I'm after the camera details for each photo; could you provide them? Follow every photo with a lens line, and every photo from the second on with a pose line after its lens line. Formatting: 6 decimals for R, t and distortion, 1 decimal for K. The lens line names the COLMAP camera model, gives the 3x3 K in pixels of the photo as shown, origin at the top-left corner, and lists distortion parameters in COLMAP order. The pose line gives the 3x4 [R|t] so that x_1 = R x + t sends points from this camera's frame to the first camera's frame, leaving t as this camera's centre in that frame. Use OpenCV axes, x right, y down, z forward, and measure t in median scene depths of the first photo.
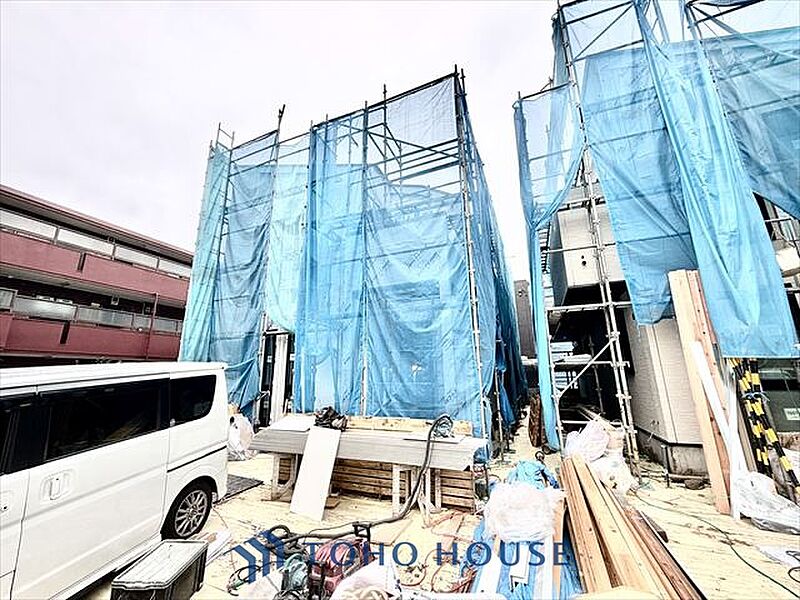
lens RADIAL K [[318.2, 0, 400.0], [0, 318.2, 300.0], [0, 0, 1]] dist [0.001373, -0.000361]
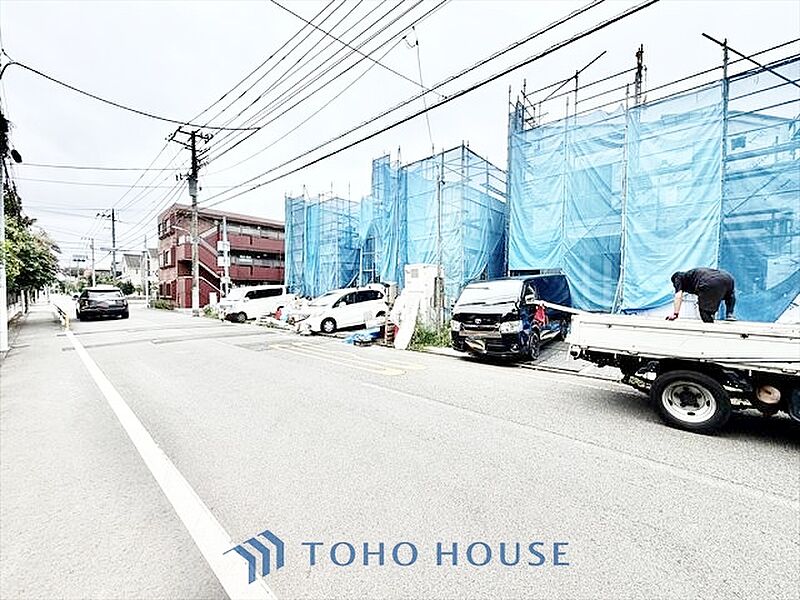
lens RADIAL K [[318.2, 0, 400.0], [0, 318.2, 300.0], [0, 0, 1]] dist [0.001373, -0.000361]
pose [[0.940044, 0.025491, -0.340098, 1.384339], [0.065989, 0.964764, 0.254706, -0.354747], [0.334607, -0.261878, 0.905239, -1.432149]]
